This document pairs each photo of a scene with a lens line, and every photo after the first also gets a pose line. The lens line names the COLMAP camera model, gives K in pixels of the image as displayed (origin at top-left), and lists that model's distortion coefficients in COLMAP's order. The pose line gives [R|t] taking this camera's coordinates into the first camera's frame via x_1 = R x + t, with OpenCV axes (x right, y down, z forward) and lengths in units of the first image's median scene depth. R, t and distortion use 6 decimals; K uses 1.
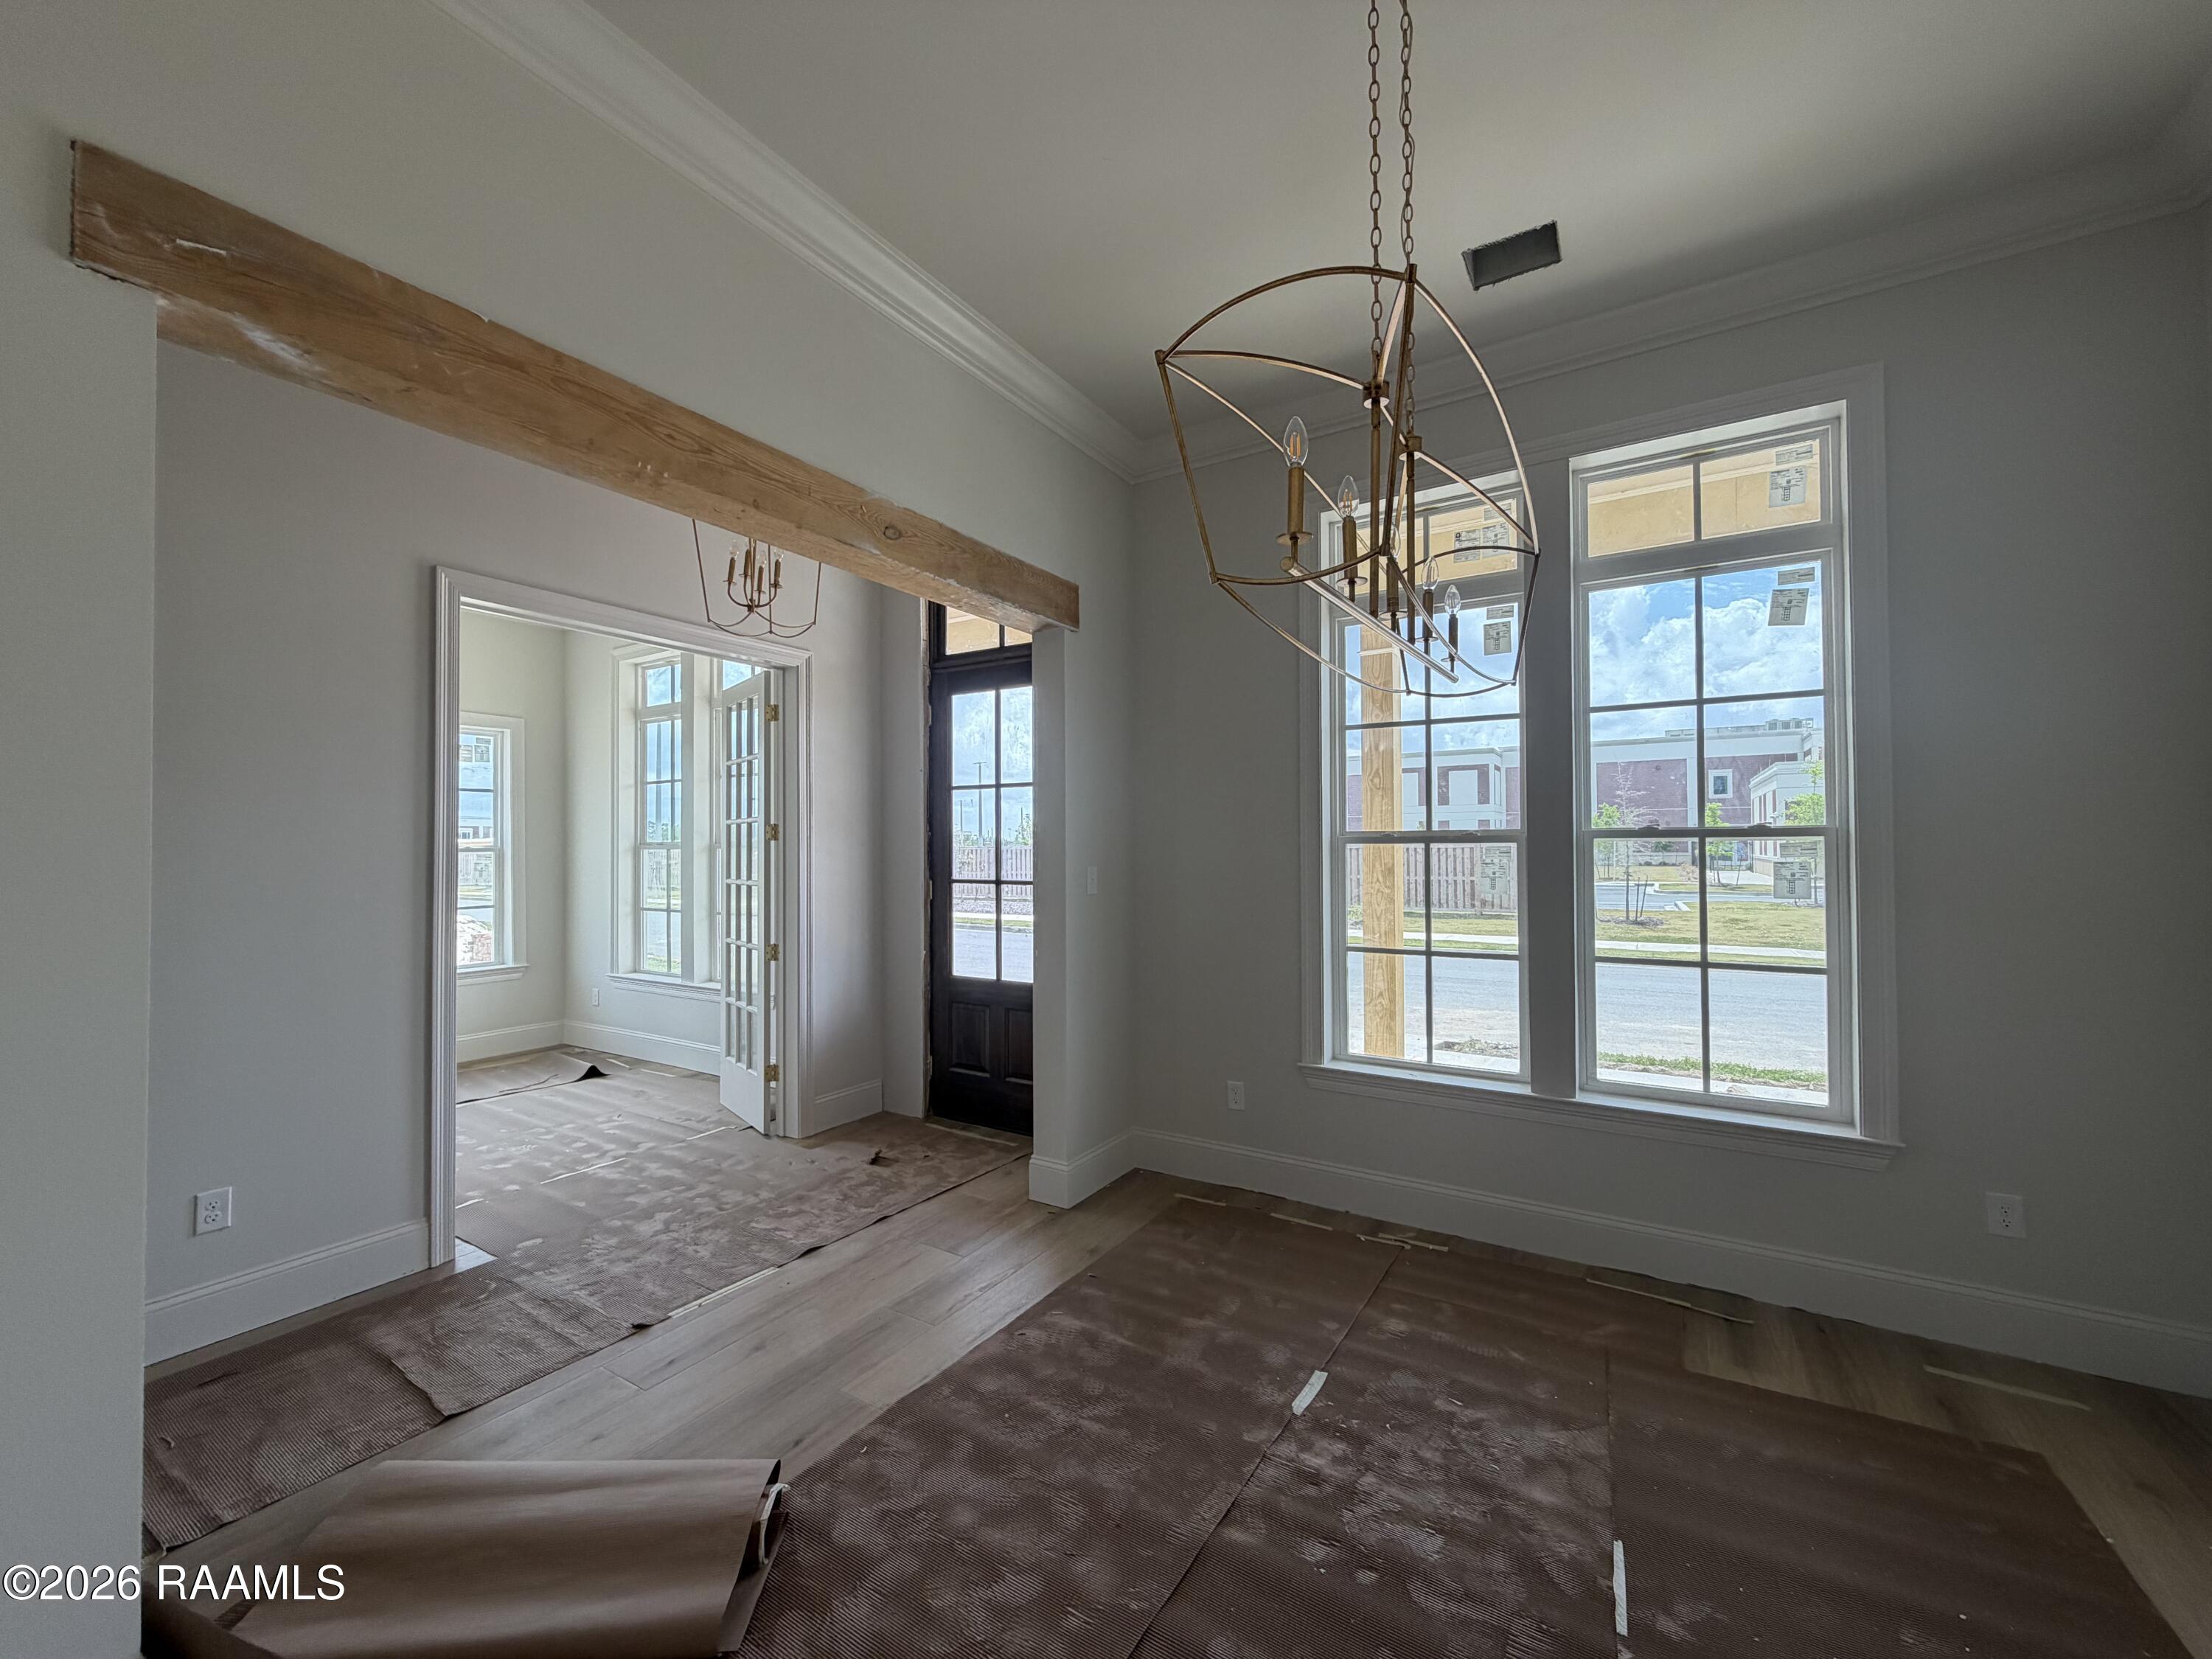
lens RADIAL K [[879.6, 0, 1100.9], [0, 879.6, 832.2], [0, 0, 1]] dist [0.000282, -0.000072]
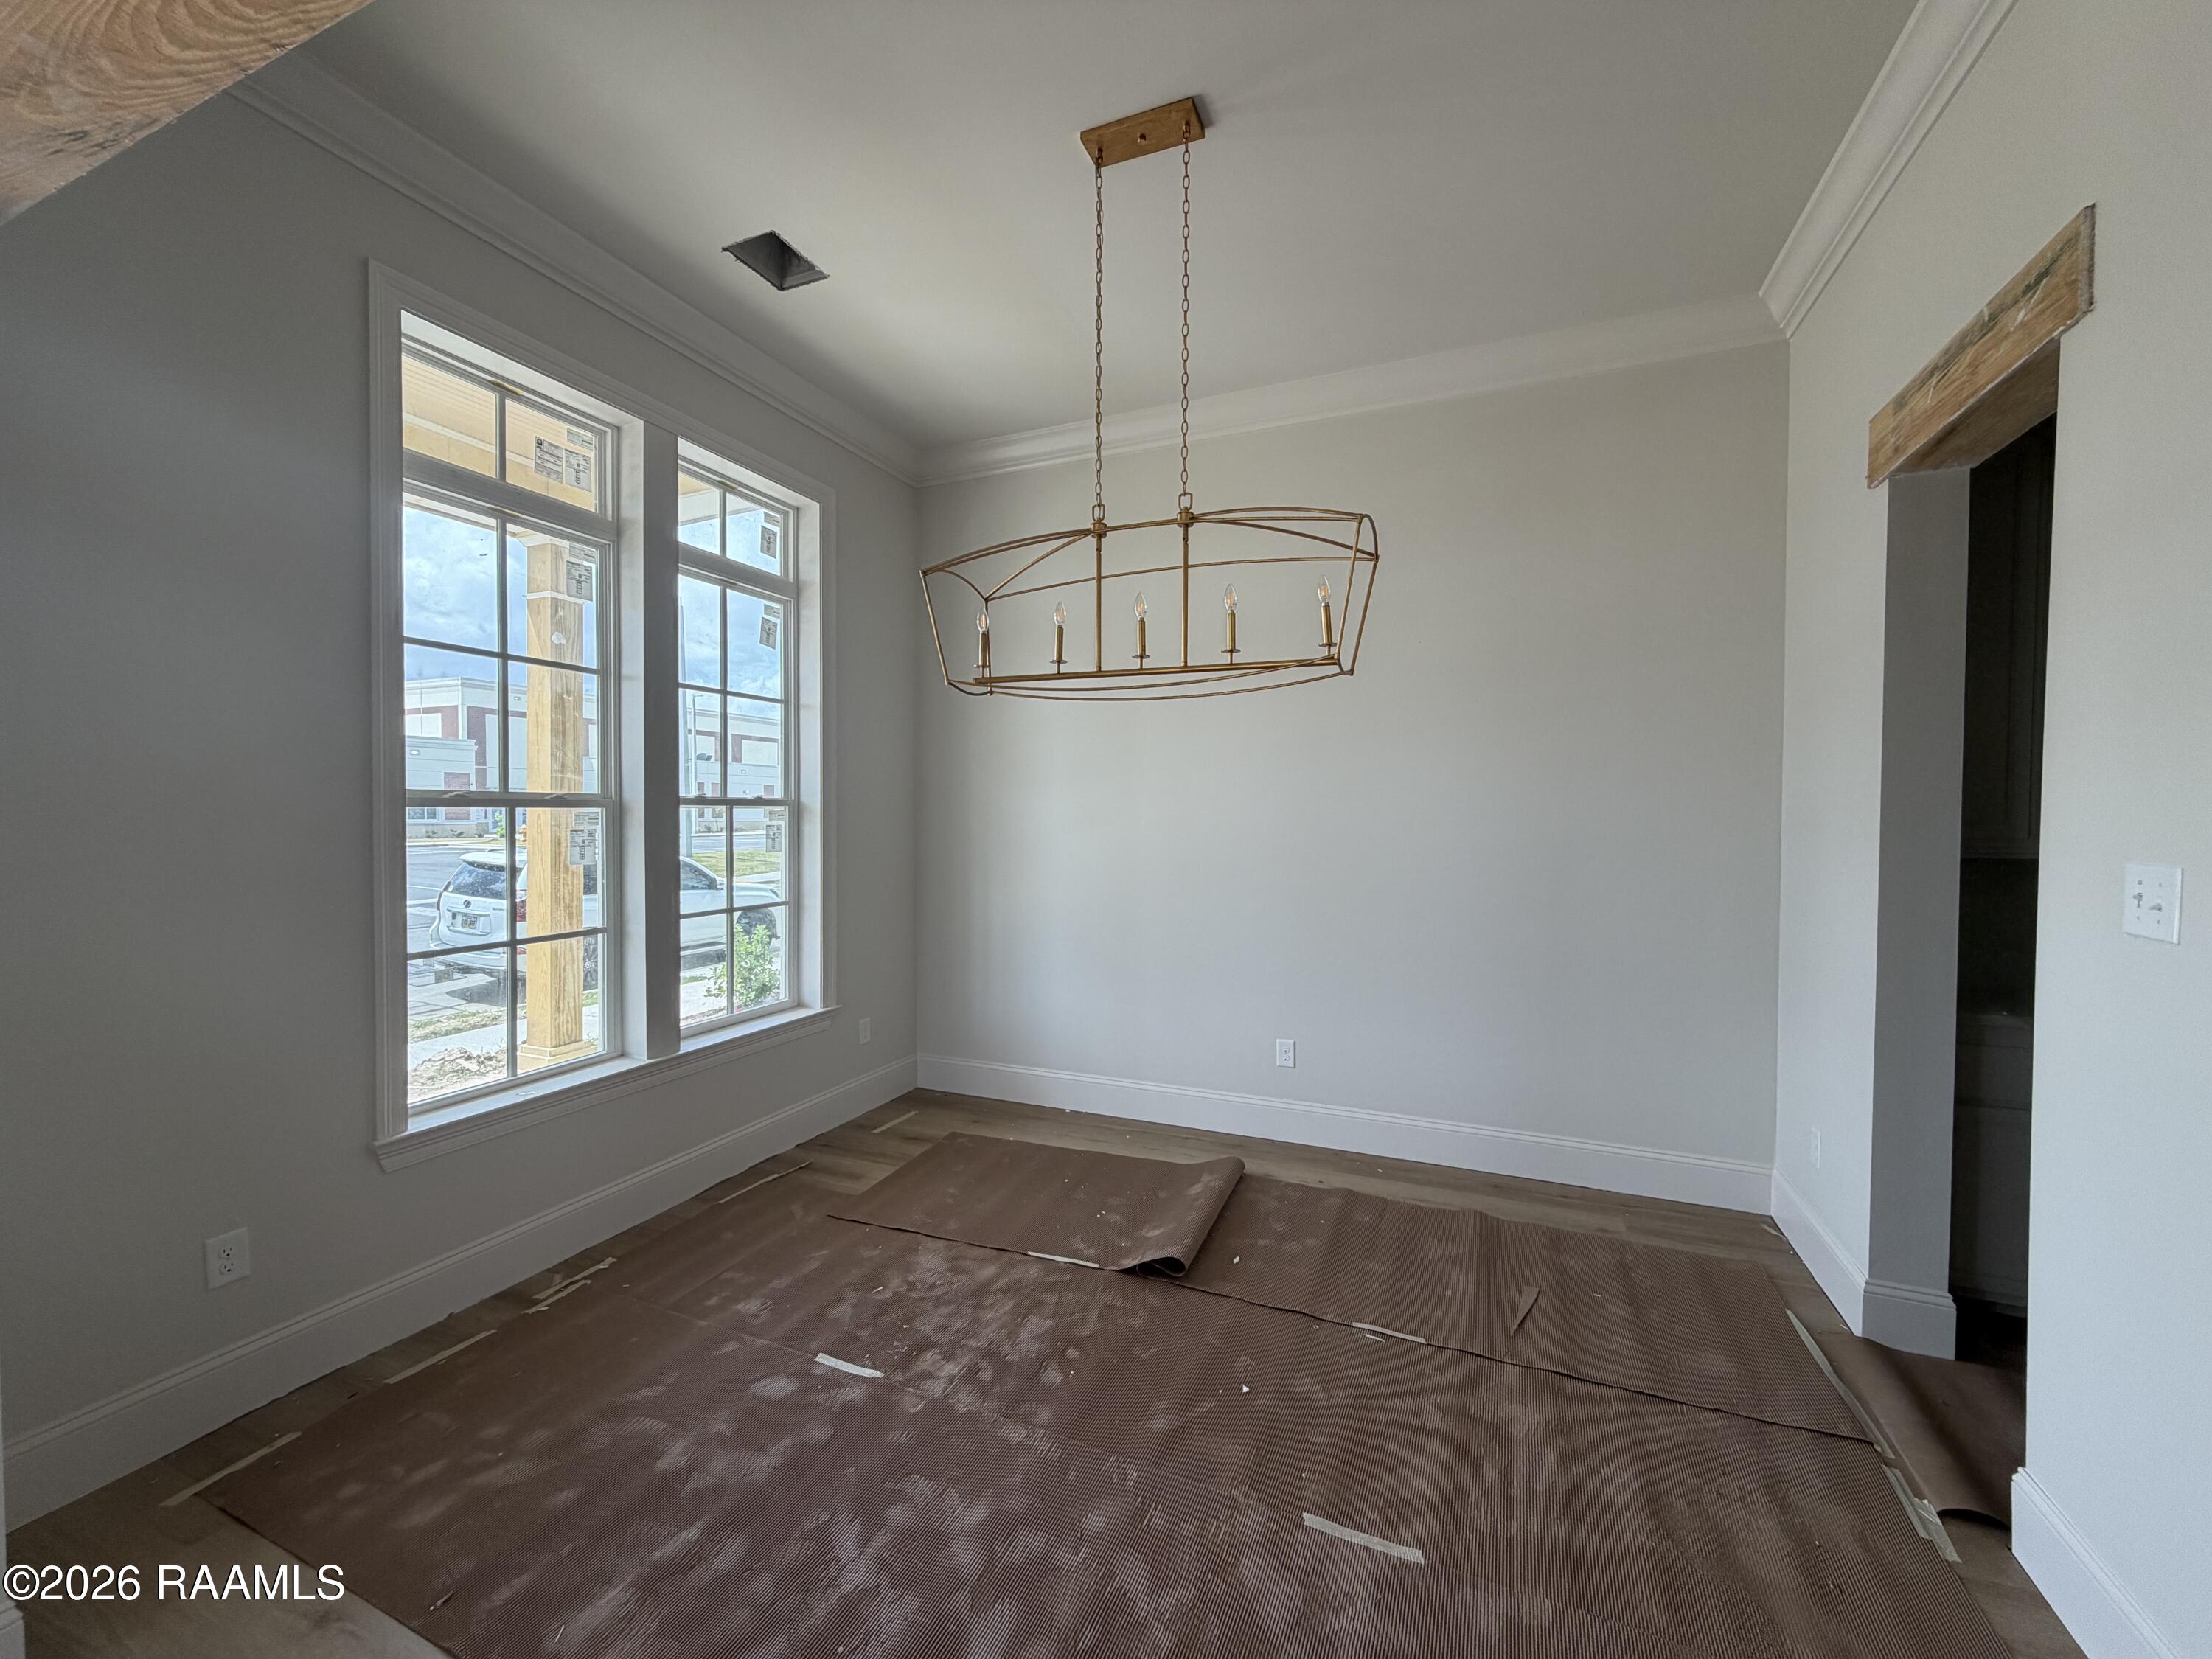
lens RADIAL K [[879.6, 0, 1100.9], [0, 879.6, 832.2], [0, 0, 1]] dist [0.000282, -0.000072]
pose [[-0.156135, -0.017874, 0.987574, -0.605879], [-0.020019, 0.999688, 0.014928, 0.014287], [-0.987533, -0.017439, -0.156445, 0.698612]]
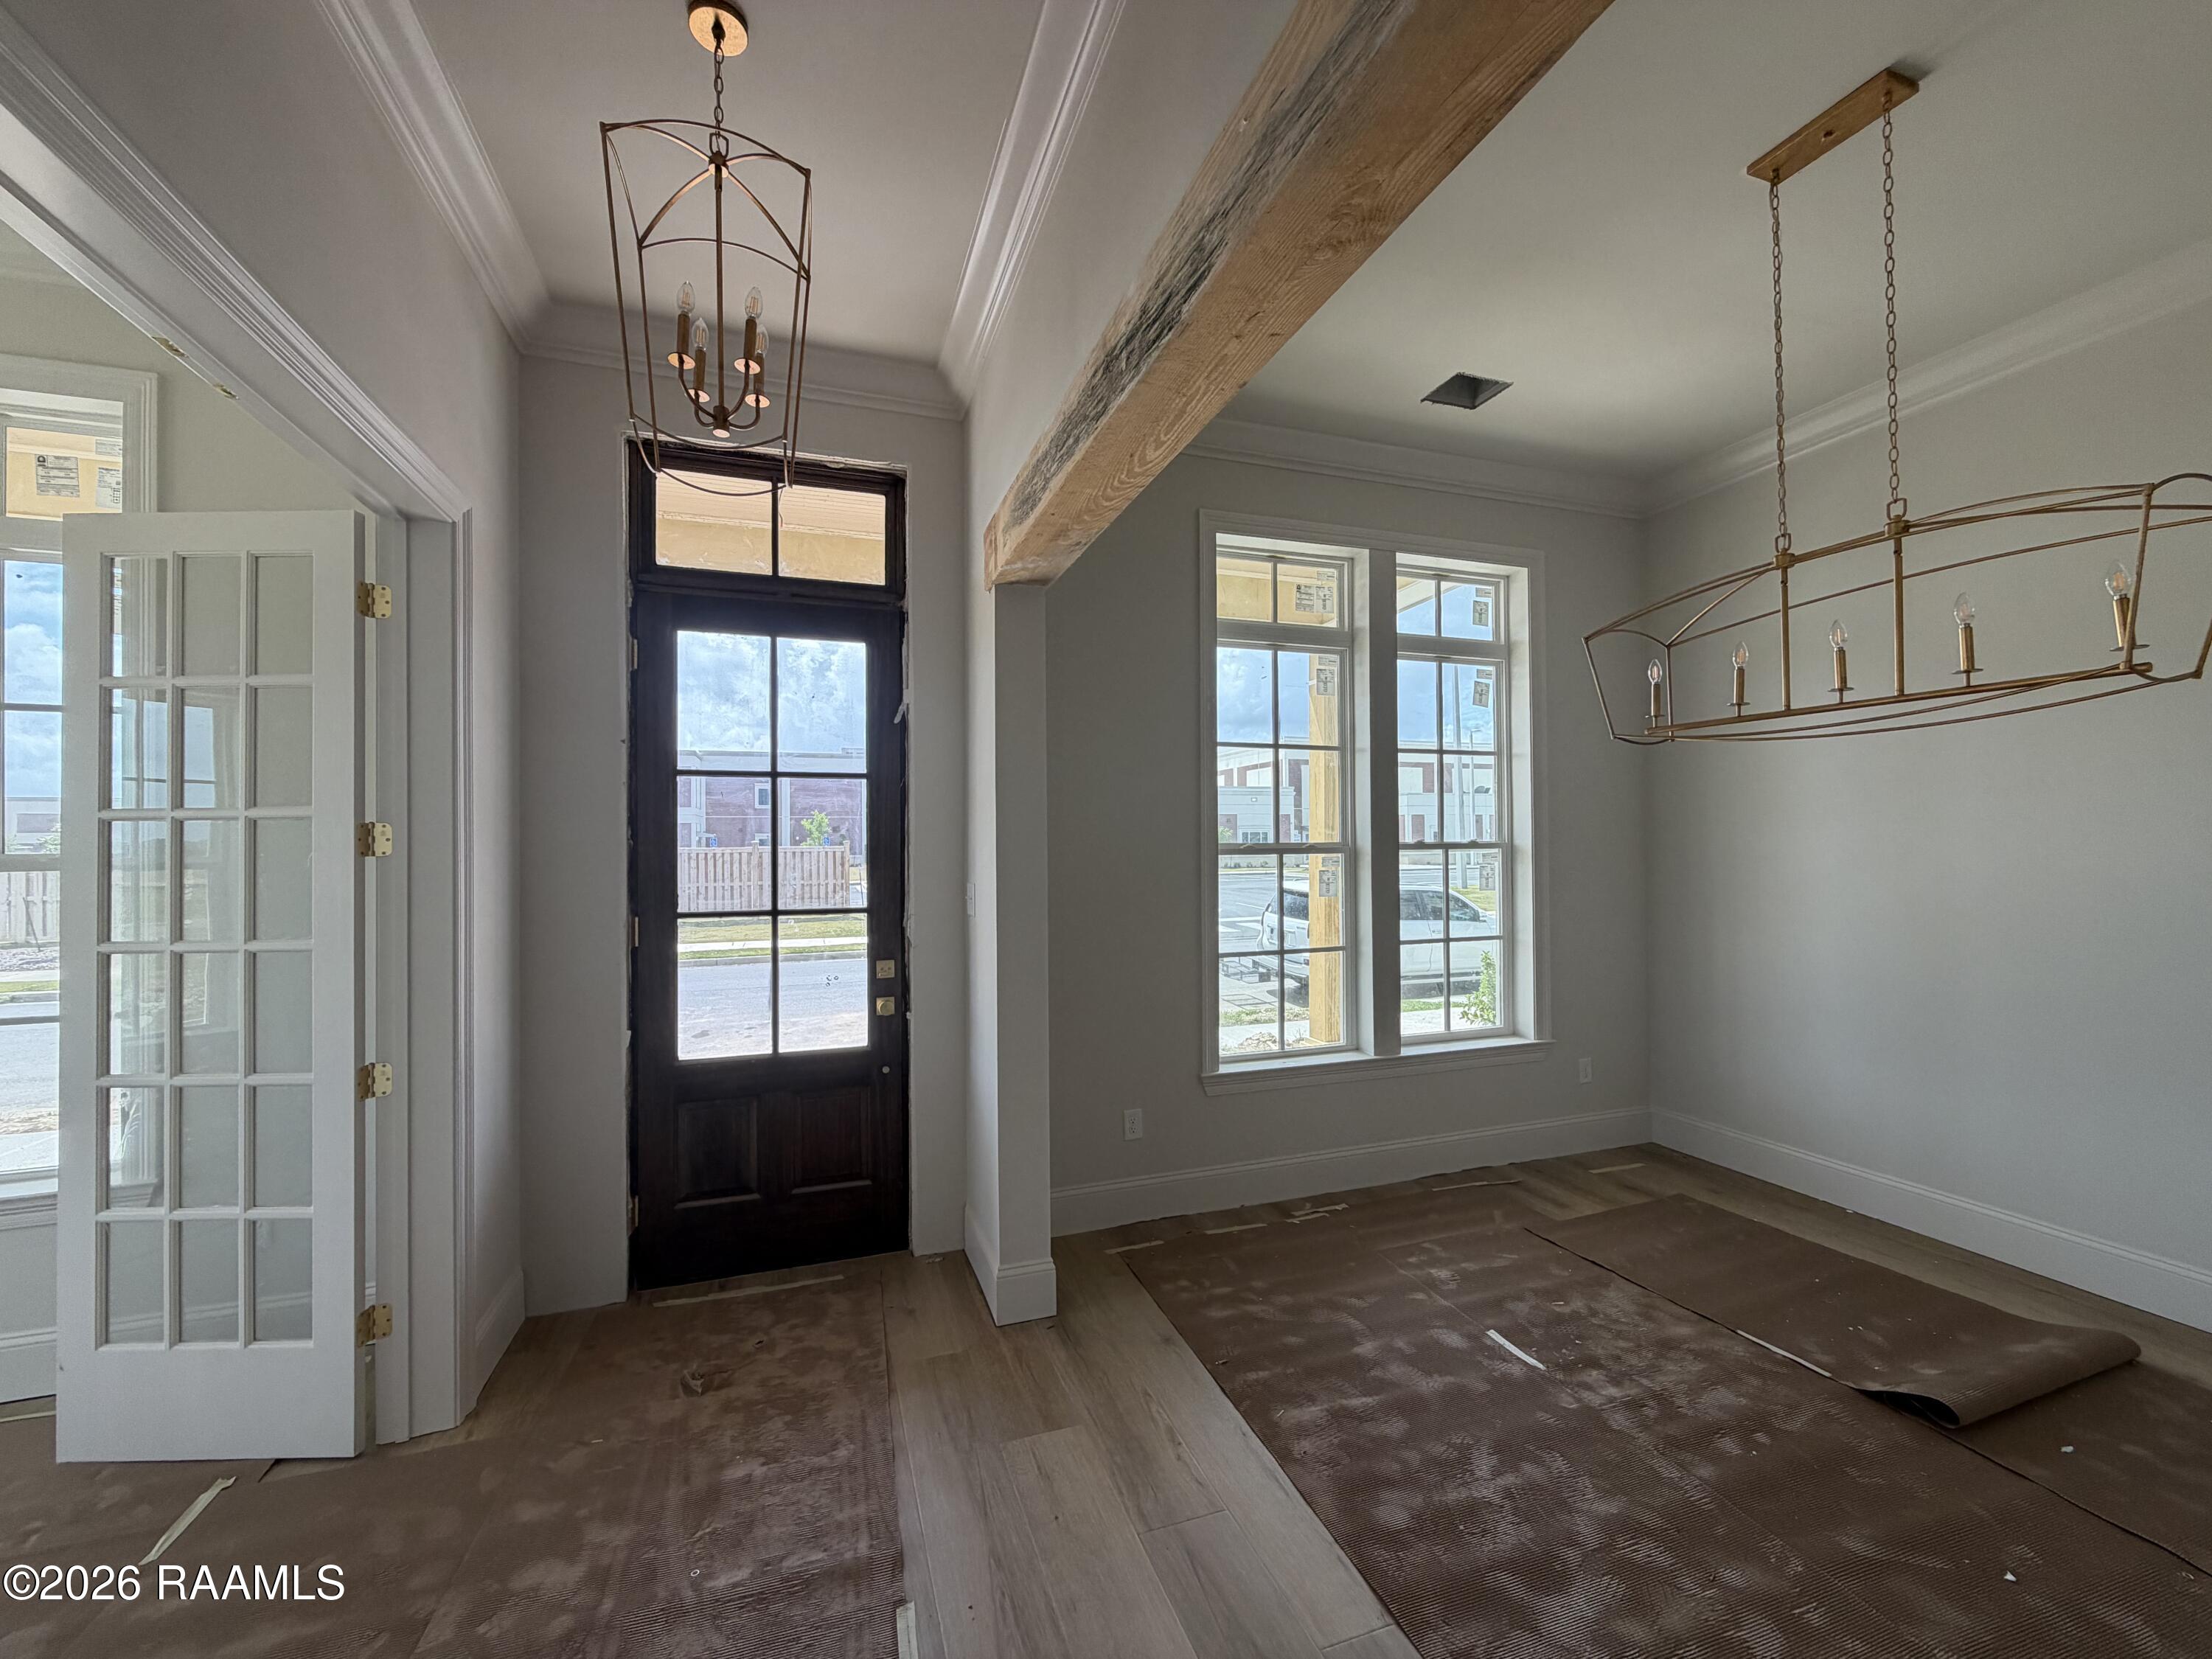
lens RADIAL K [[879.6, 0, 1100.9], [0, 879.6, 832.2], [0, 0, 1]] dist [0.000282, -0.000072]
pose [[0.628681, 0.011572, 0.777577, -0.764915], [-0.008603, 0.999932, -0.007926, -0.005723], [-0.777616, -0.001707, 0.628738, 0.558312]]
